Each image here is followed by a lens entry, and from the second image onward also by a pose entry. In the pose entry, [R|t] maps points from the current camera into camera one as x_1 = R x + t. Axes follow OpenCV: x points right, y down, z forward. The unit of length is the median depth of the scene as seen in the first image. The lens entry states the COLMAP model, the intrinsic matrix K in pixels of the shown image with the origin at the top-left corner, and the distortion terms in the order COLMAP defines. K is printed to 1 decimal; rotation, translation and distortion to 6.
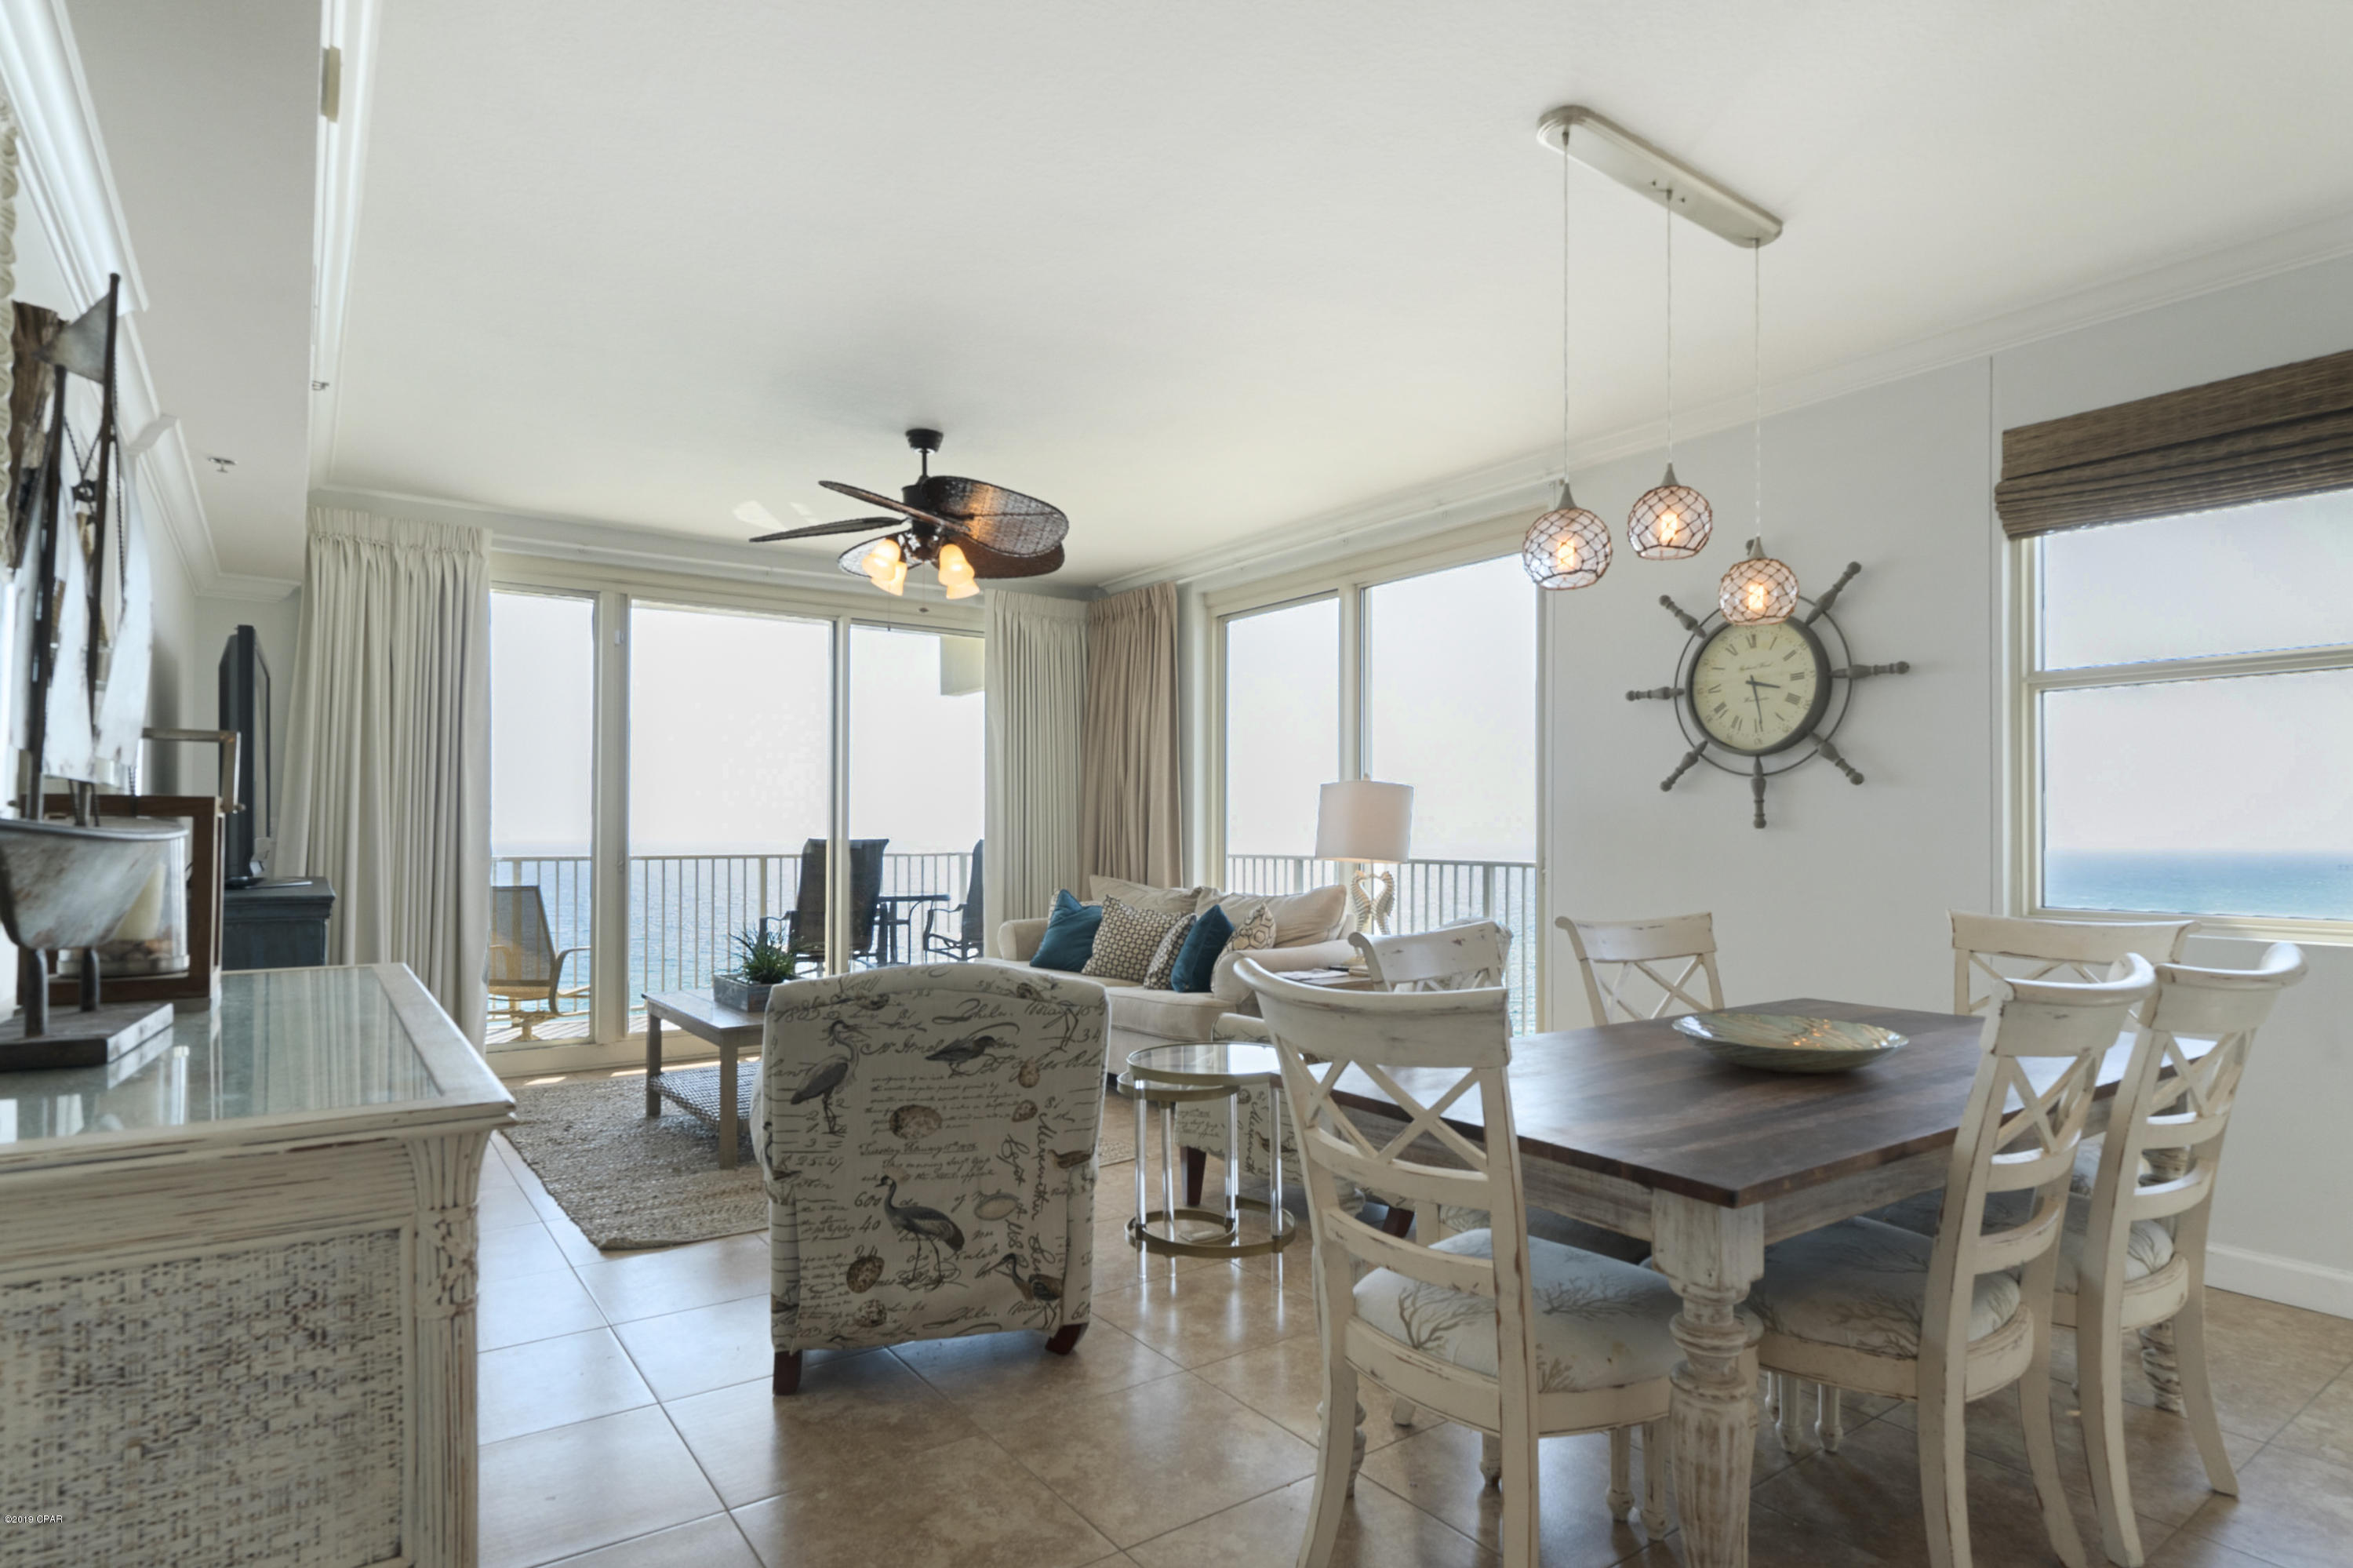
lens RADIAL K [[1237.3, 0, 1168.1], [0, 1237.3, 822.5], [0, 0, 1]] dist [-0.003678, -0.001900]
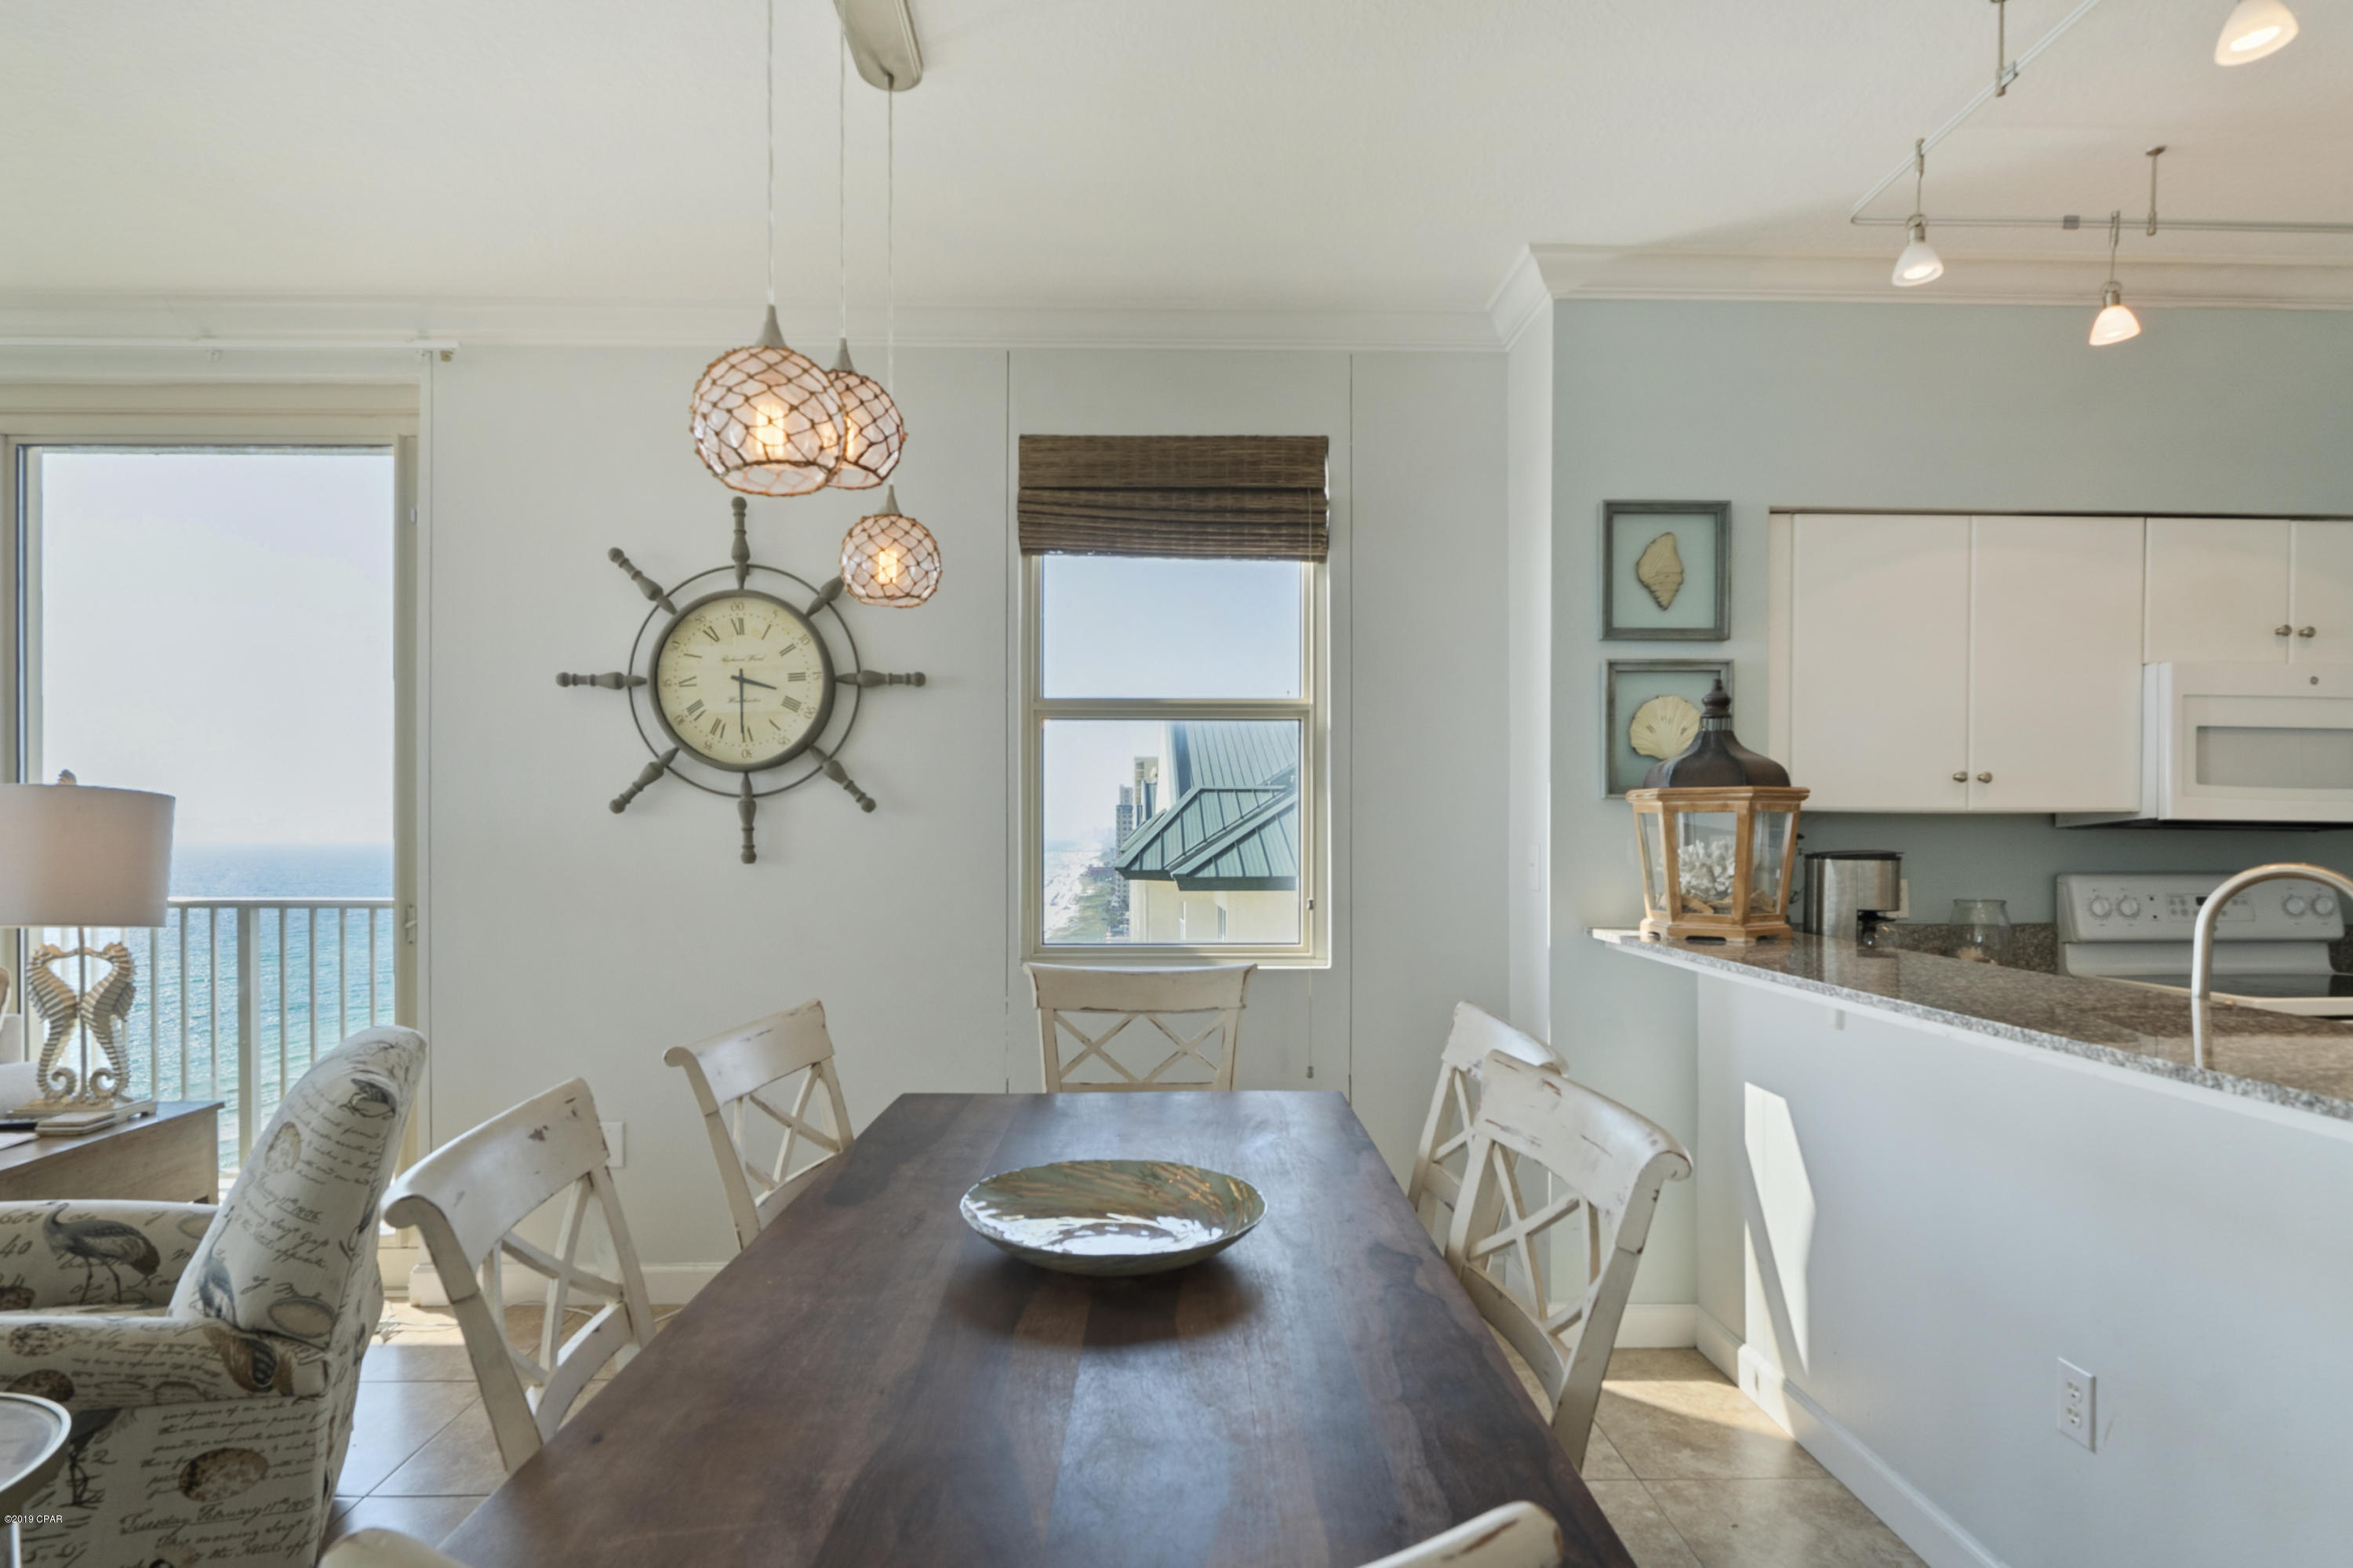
lens RADIAL K [[1243.0, 0, 1169.0], [0, 1243.0, 837.7], [0, 0, 1]] dist [-0.003341, -0.002430]
pose [[0.560784, -0.007975, 0.827924, -0.028132], [-0.006008, 0.999888, 0.013701, -0.022202], [-0.827940, -0.012657, 0.560673, 0.300023]]
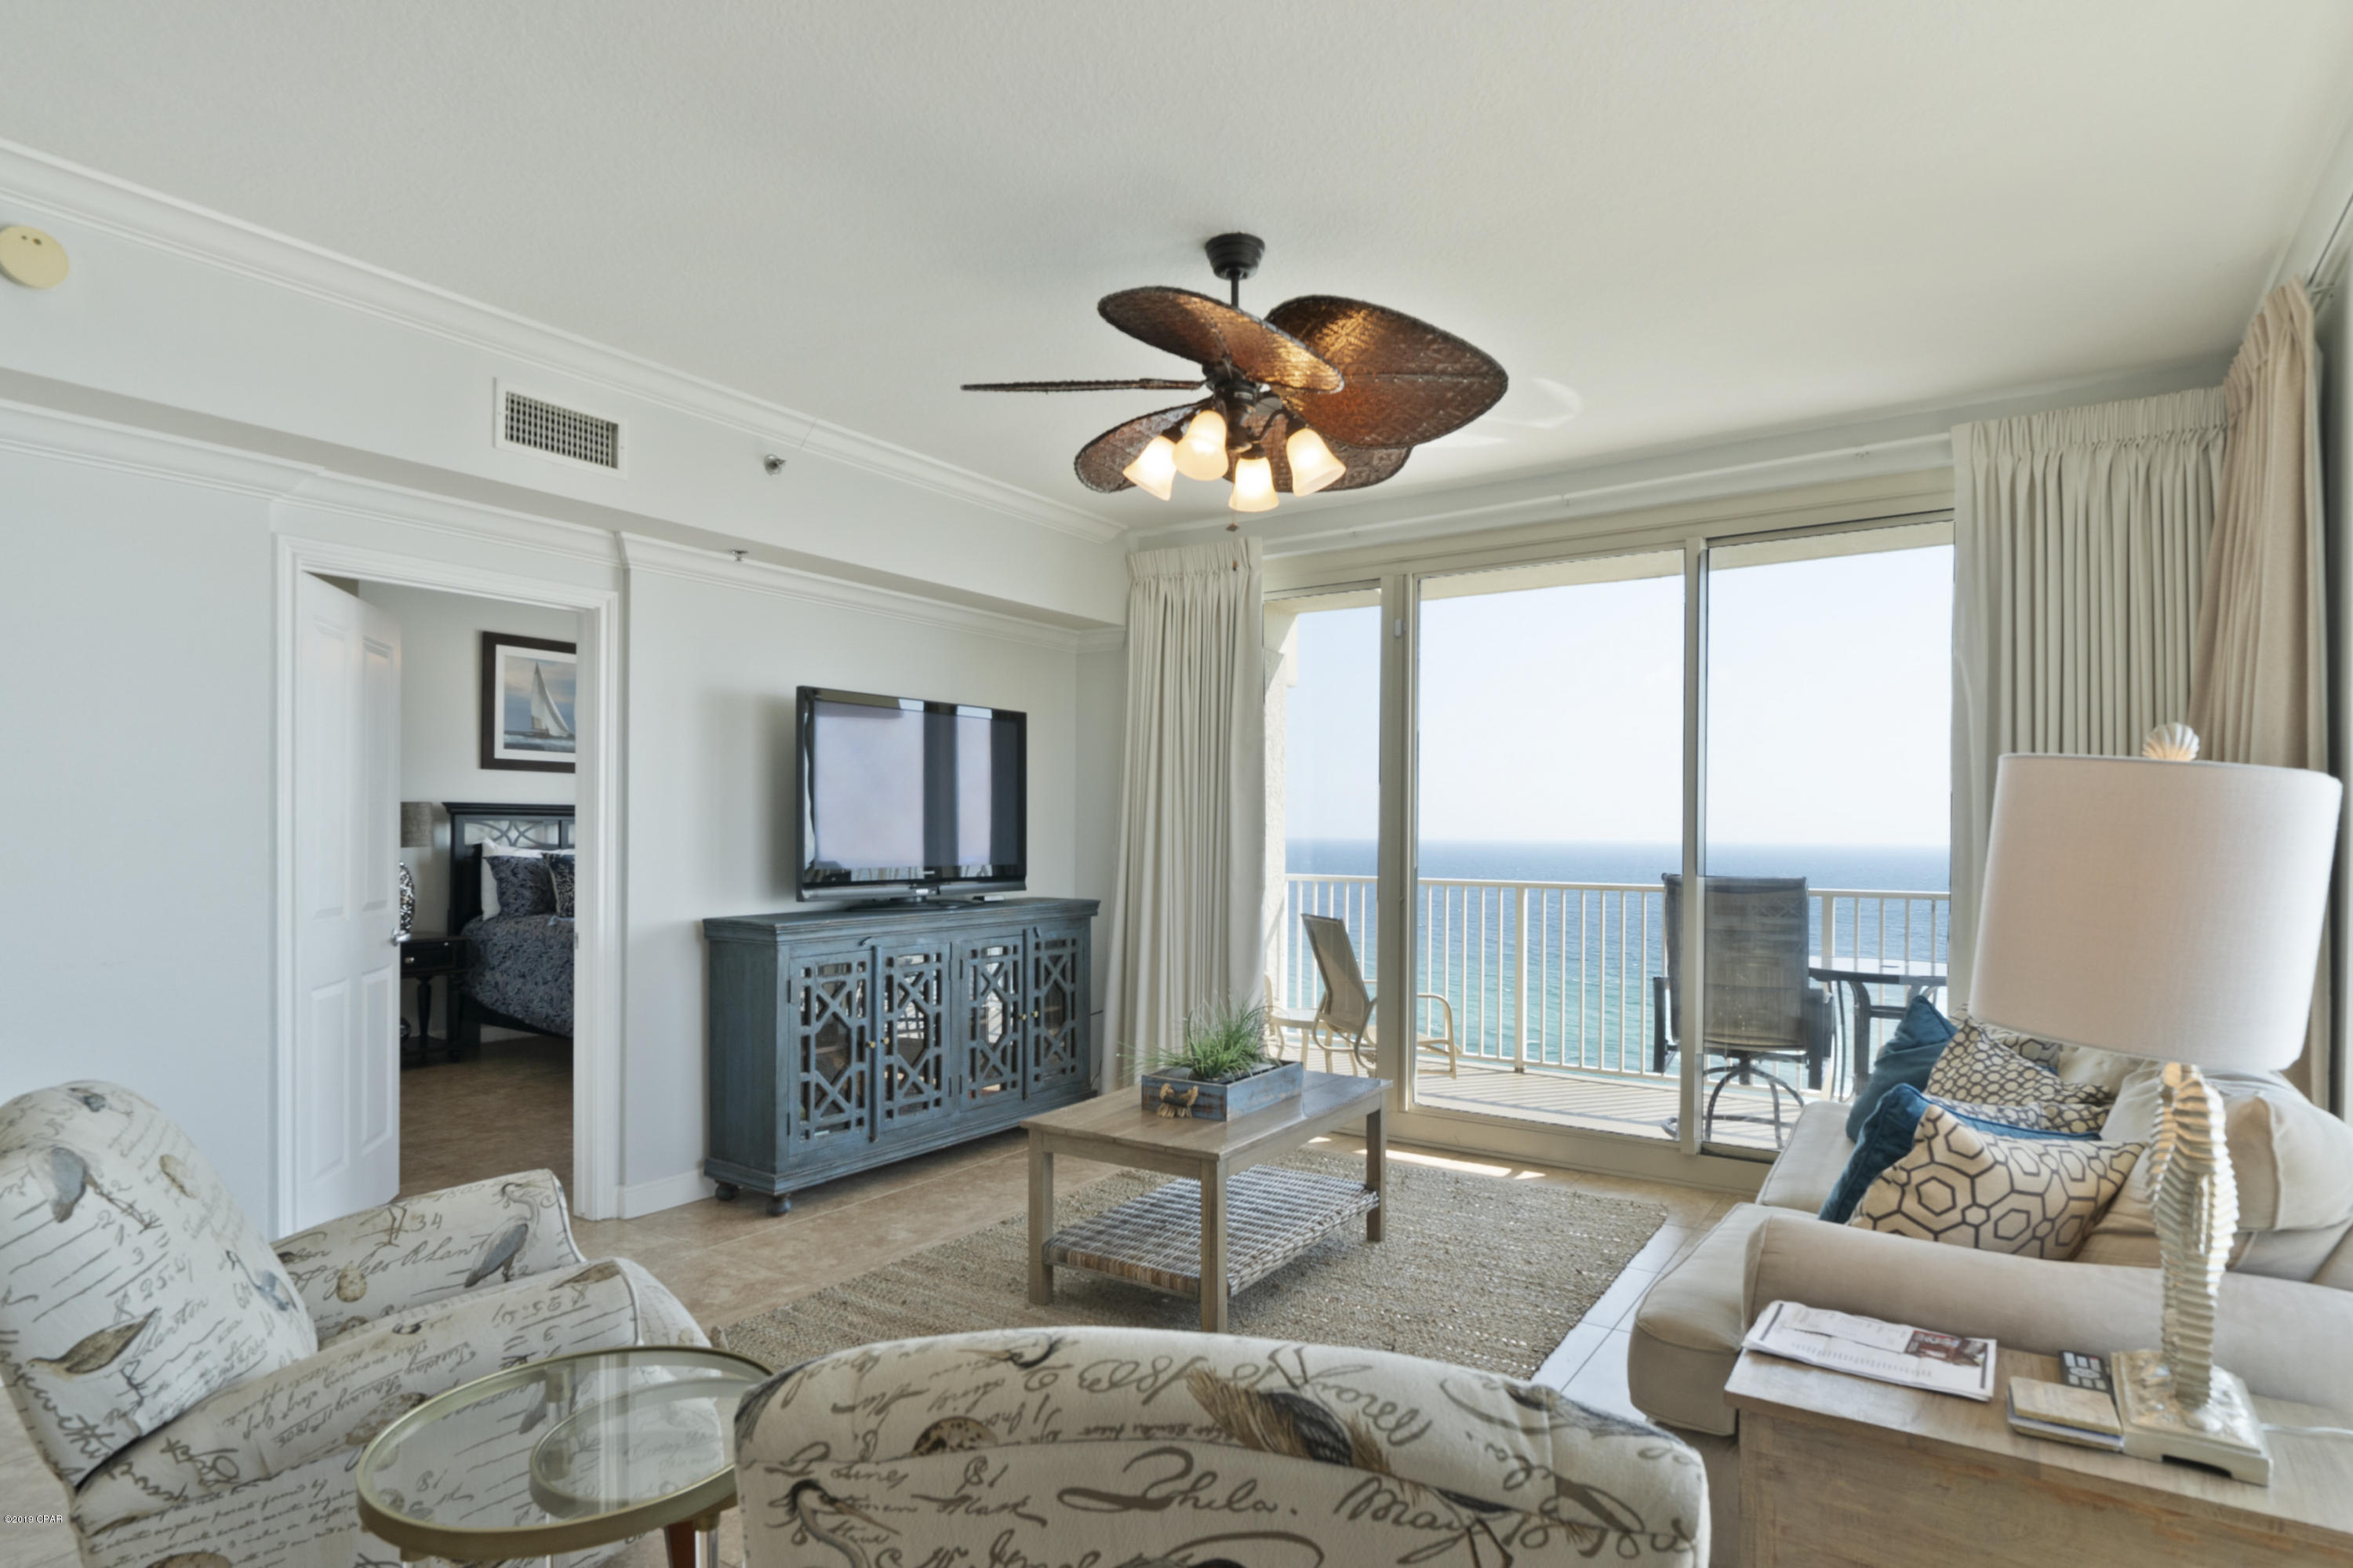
lens RADIAL K [[1239.0, 0, 1167.2], [0, 1239.0, 827.6], [0, 0, 1]] dist [-0.003062, -0.001152]
pose [[0.341760, -0.003890, -0.939779, 0.390589], [0.002802, 0.999991, -0.003121, -0.017200], [0.939783, -0.001567, 0.341767, 0.769560]]
